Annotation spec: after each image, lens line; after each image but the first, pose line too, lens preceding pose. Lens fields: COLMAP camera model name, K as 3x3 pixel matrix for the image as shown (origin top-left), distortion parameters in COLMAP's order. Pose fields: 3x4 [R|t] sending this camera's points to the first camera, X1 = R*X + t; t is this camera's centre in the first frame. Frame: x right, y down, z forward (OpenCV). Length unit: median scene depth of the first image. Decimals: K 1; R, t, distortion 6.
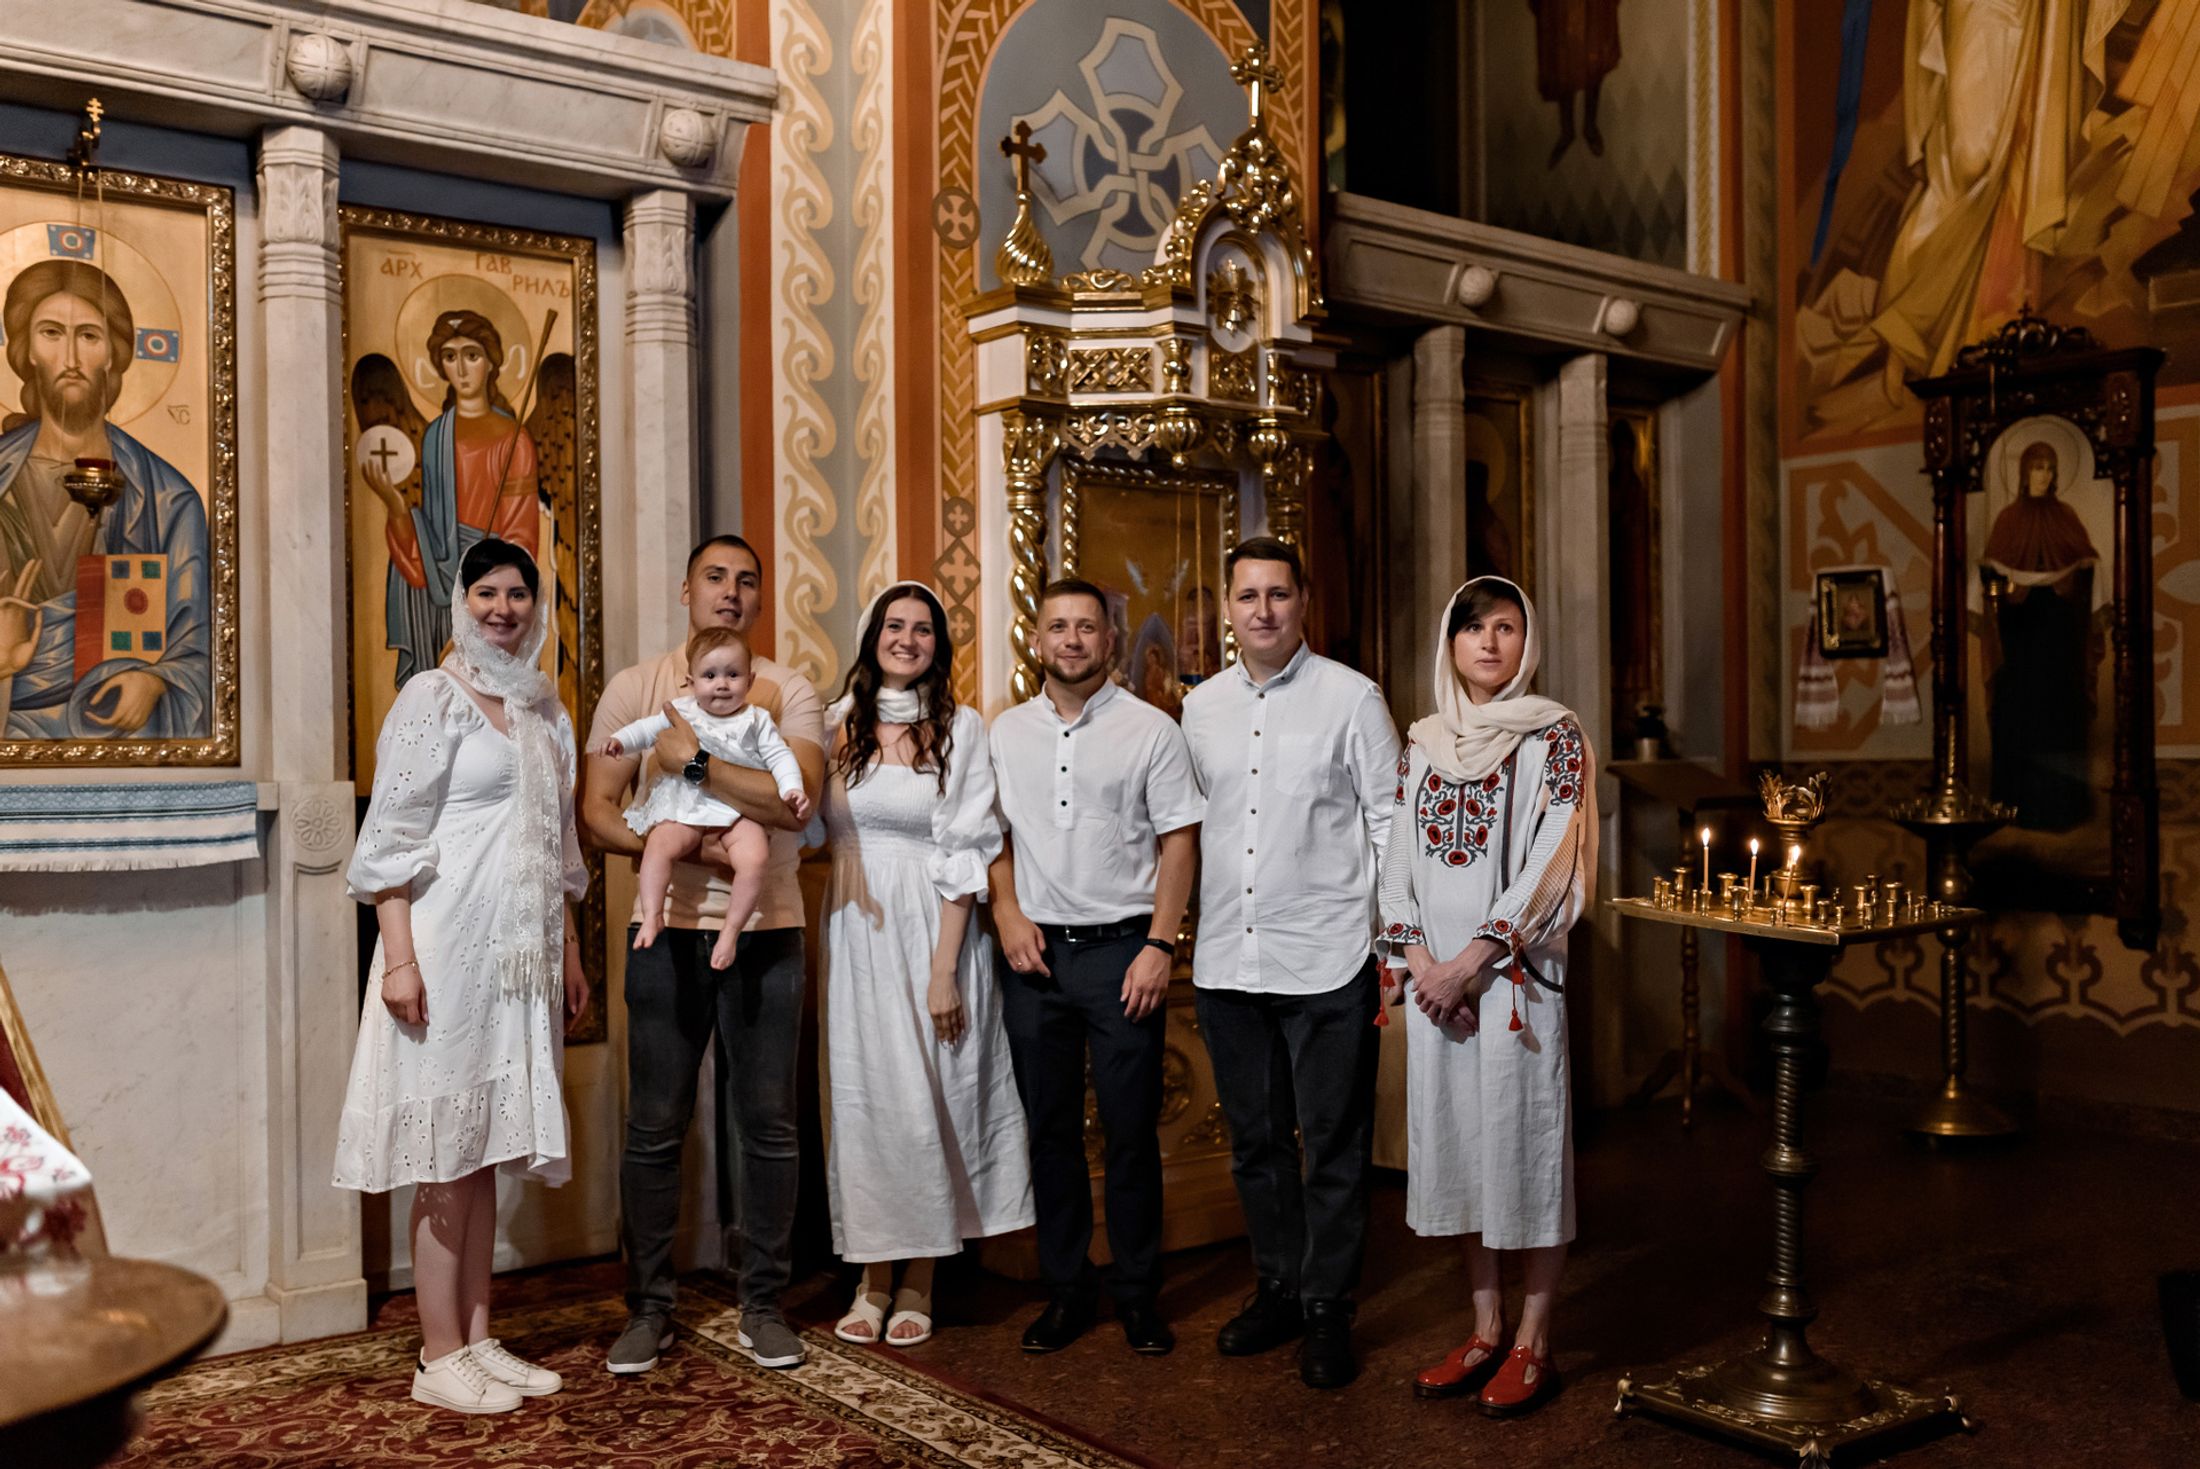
lens RADIAL K [[2109.3, 0, 1100.0], [0, 2109.3, 734.5], [0, 0, 1]] dist [-0.001152, 0.012360]
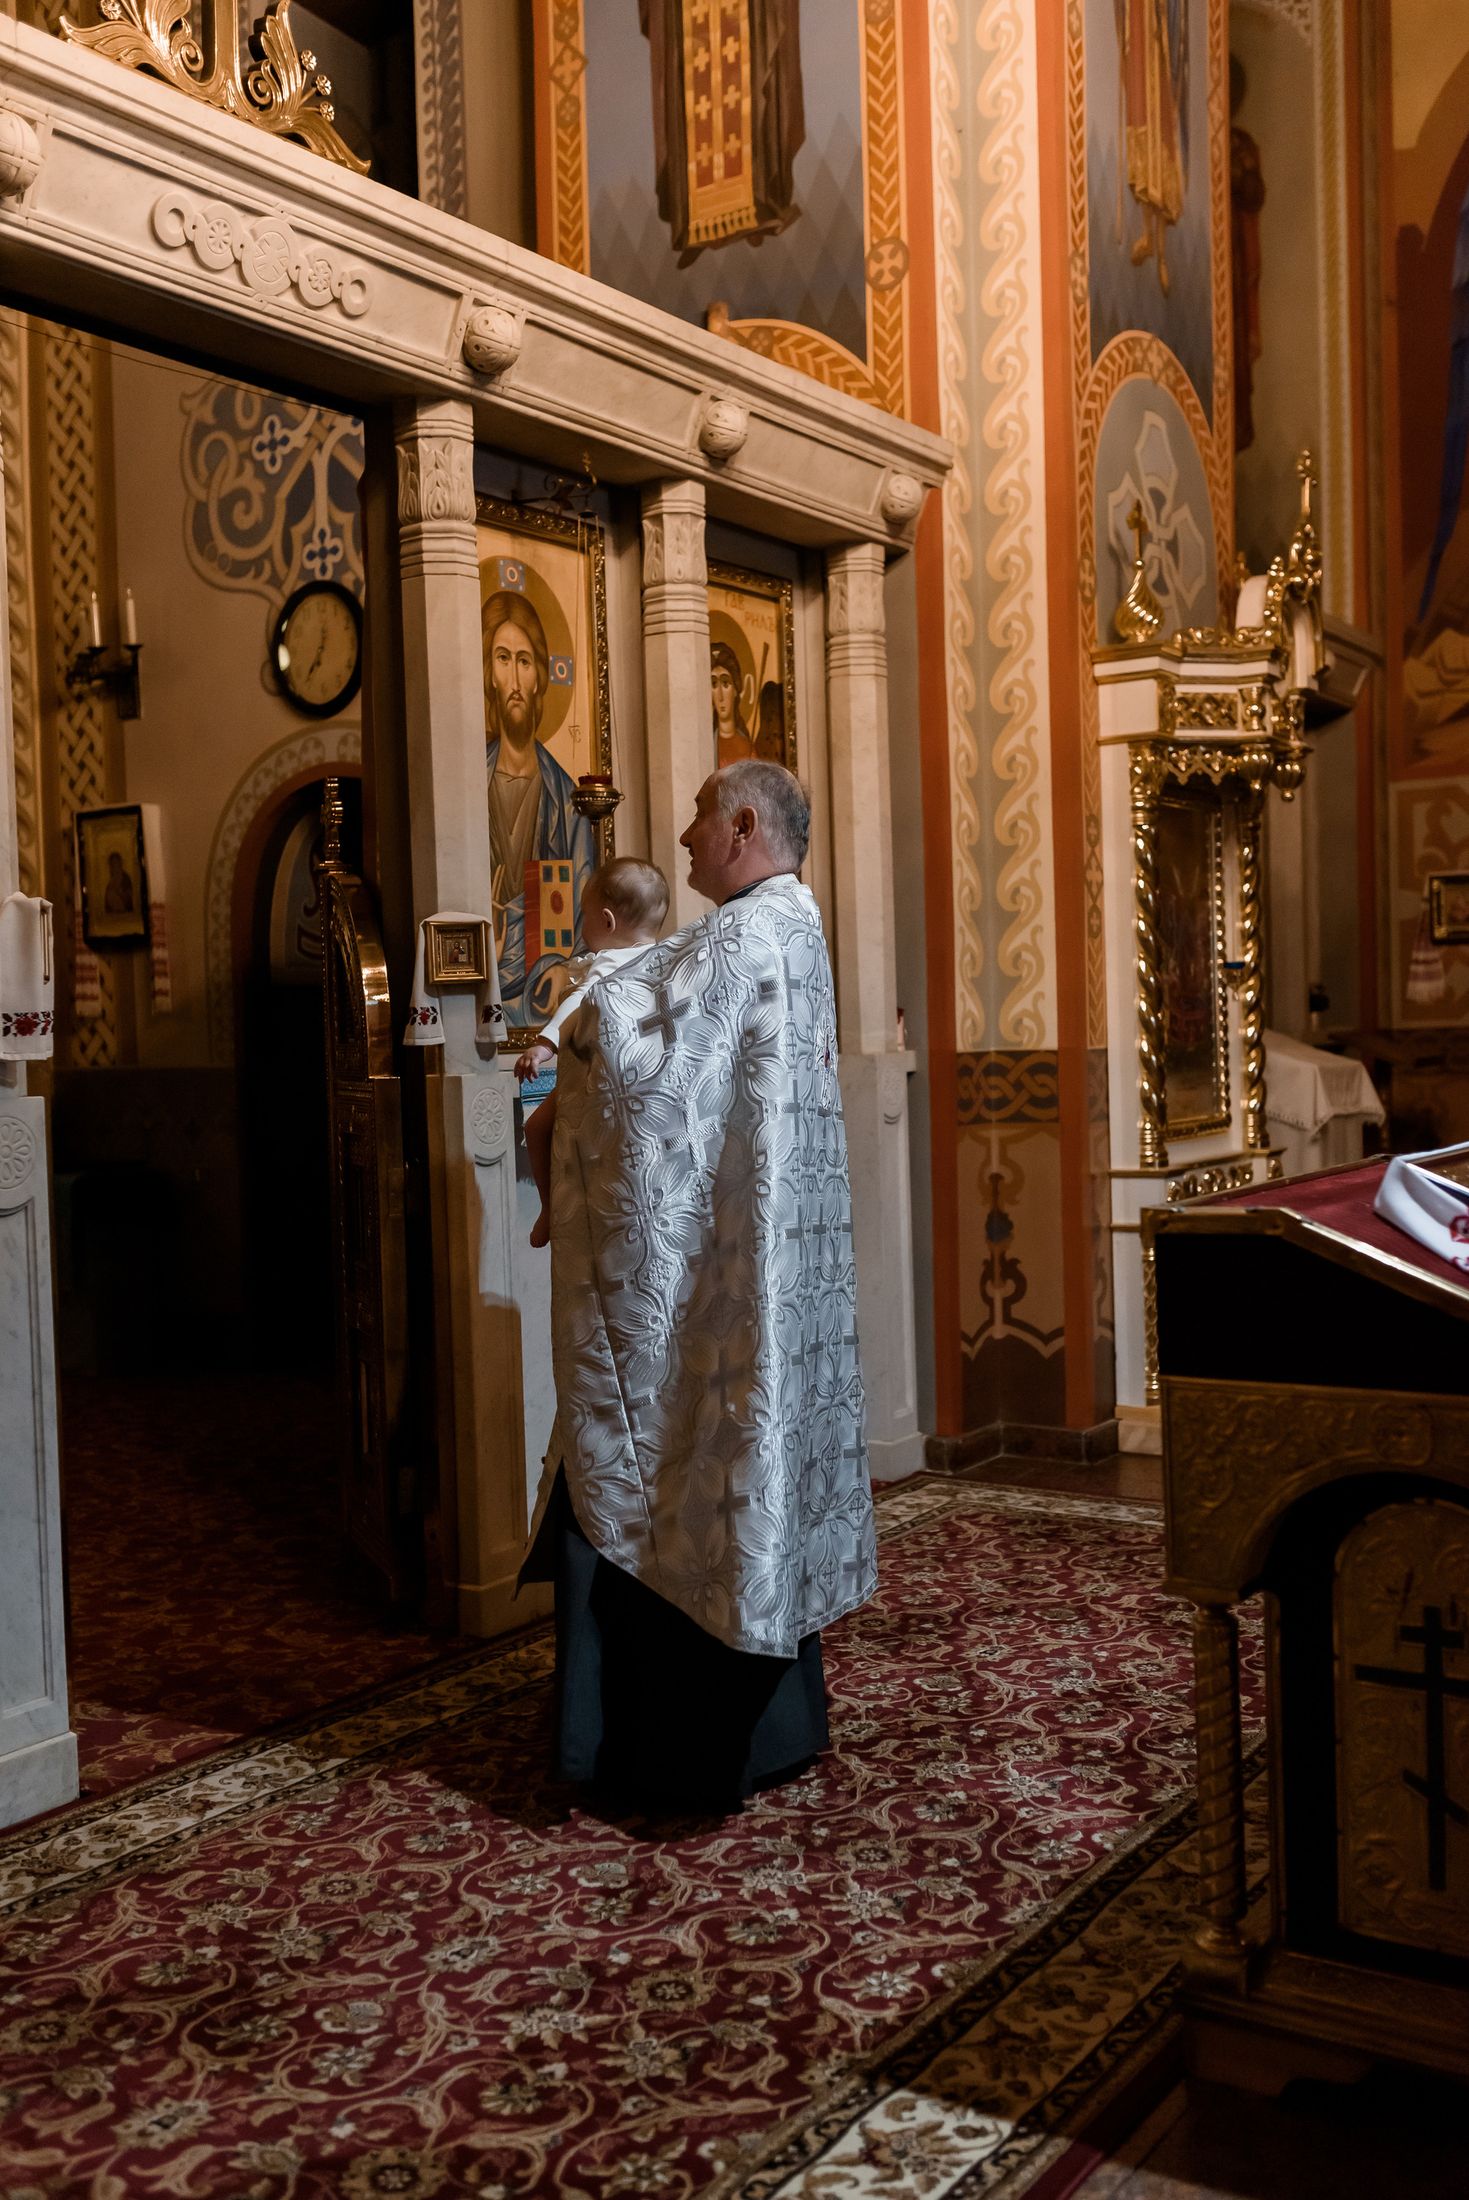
lens RADIAL K [[2109.3, 0, 734.5], [0, 2109.3, 1100.0], [0, 0, 1]] dist [-0.001152, 0.012360]
pose [[0.951424, -0.027890, 0.306616, -0.623967], [0.016557, 0.999082, 0.039500, -0.001331], [-0.307437, -0.032504, 0.951013, -0.077769]]
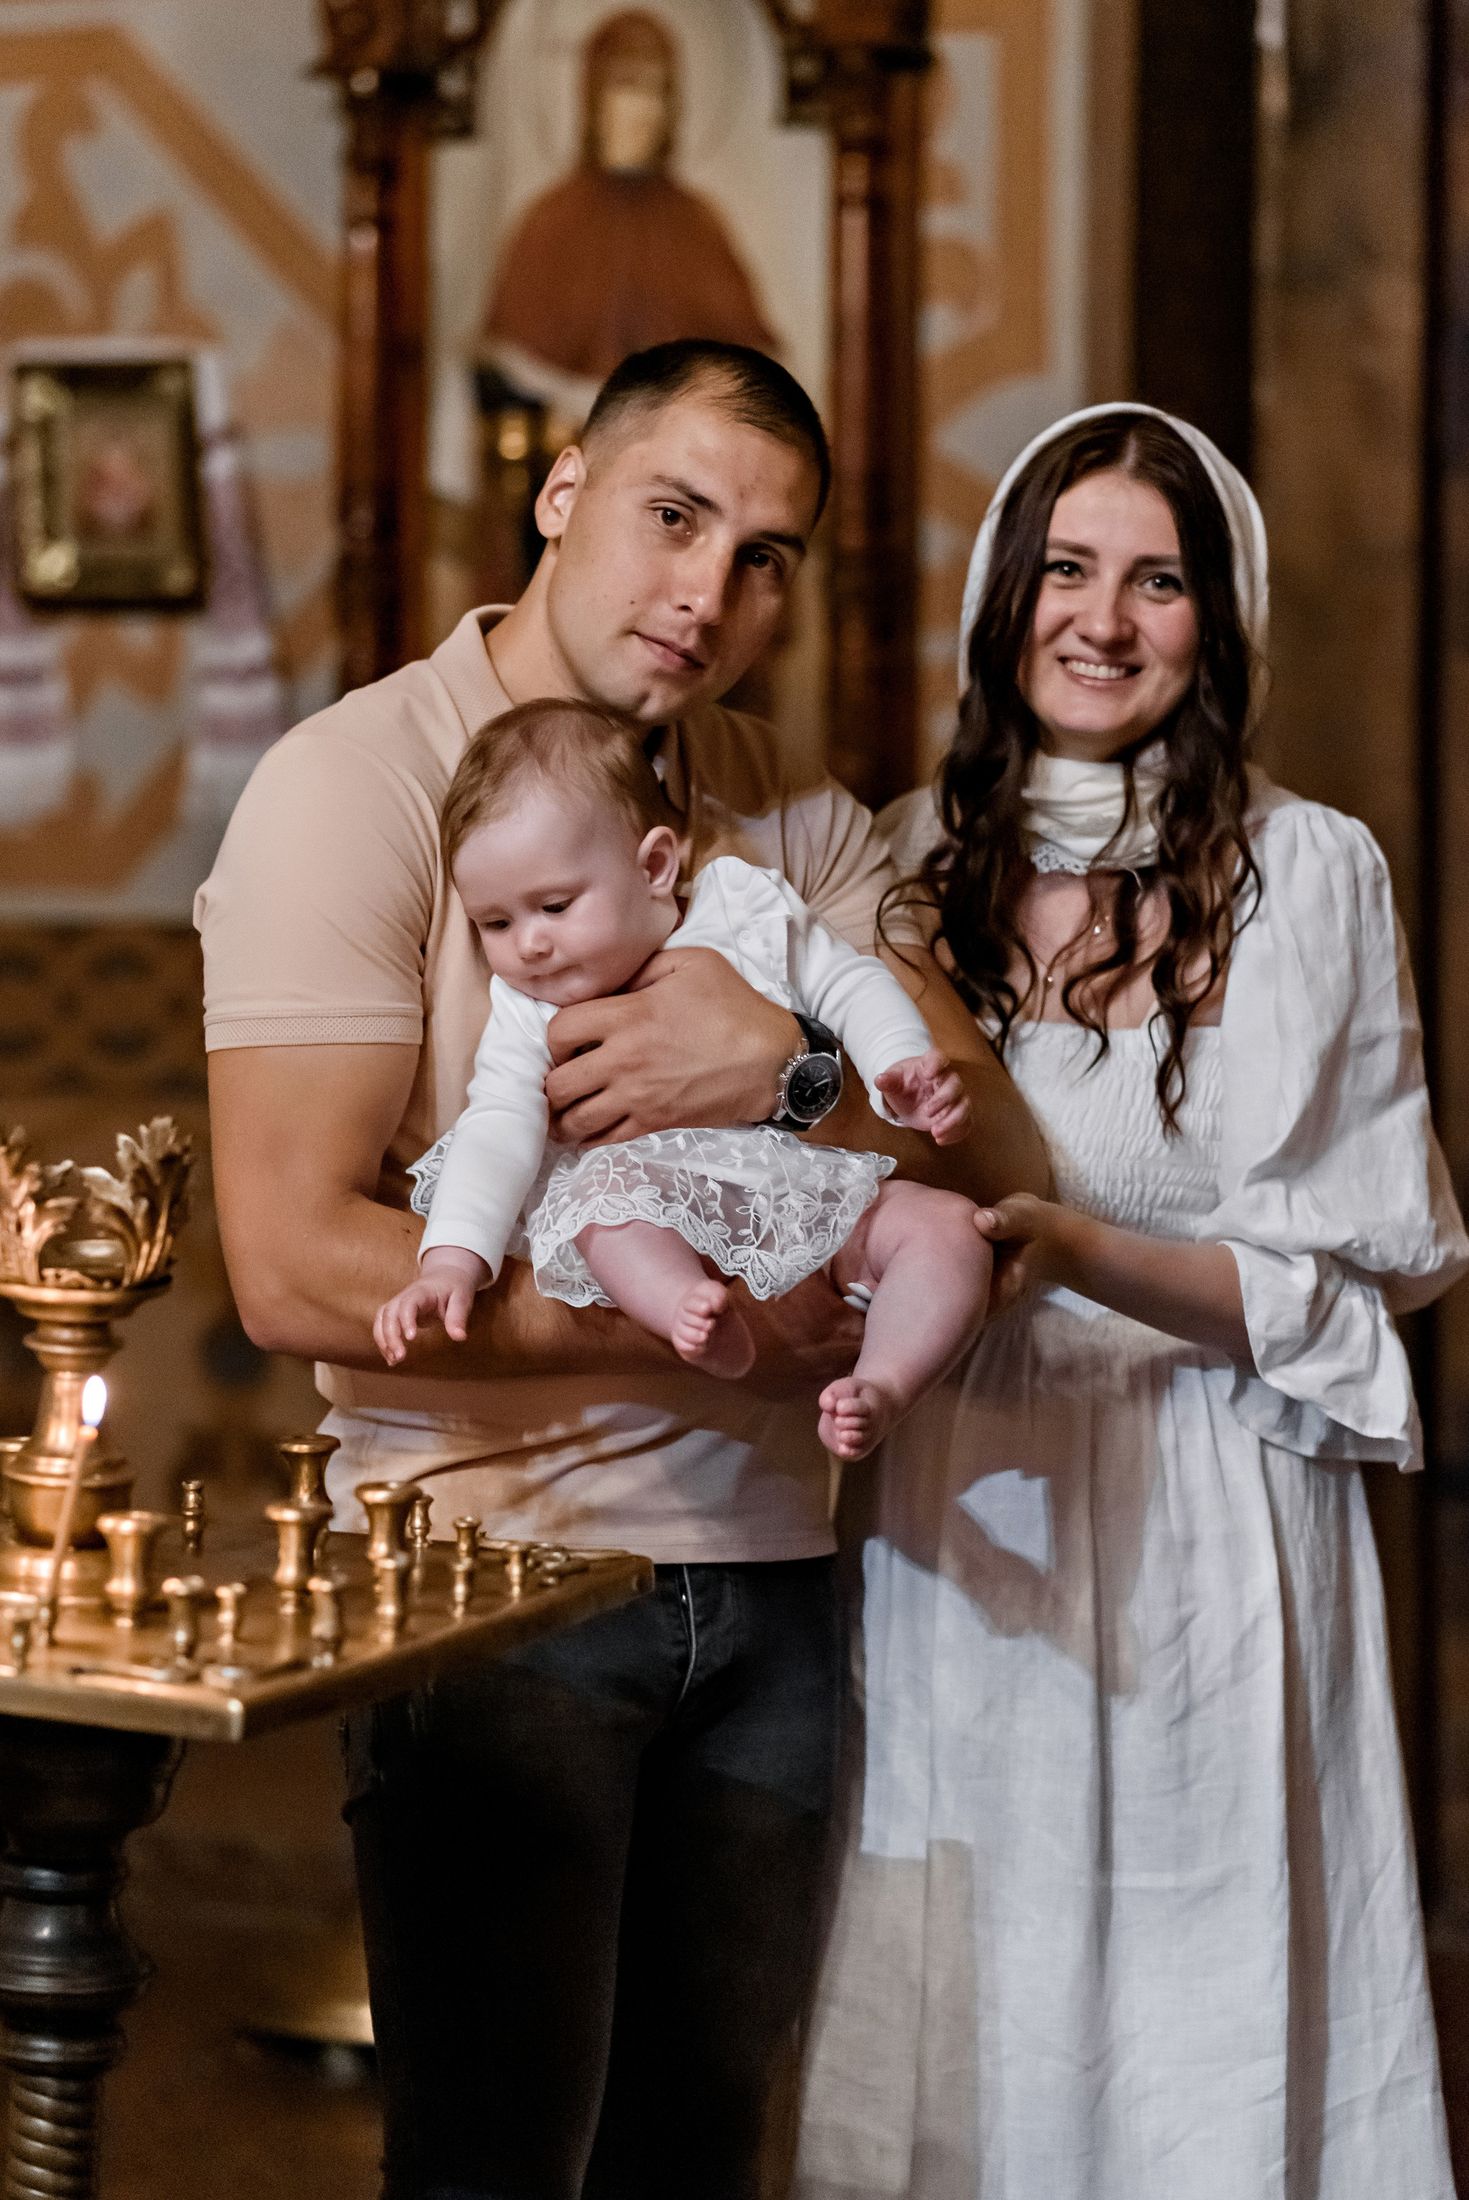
lens RADIAL K [[6046.1, 0, 734.5], [0, 6046.1, 1100.0], [0, 0, 1]] dist [-0.104907, 1.818307]
pose [[0.894601, -0.013374, 0.446666, 0.022015], [-0.013974, 0.998226, 0.057876, -0.023789], [-0.446648, -0.058018, 0.892827, 0.133612]]
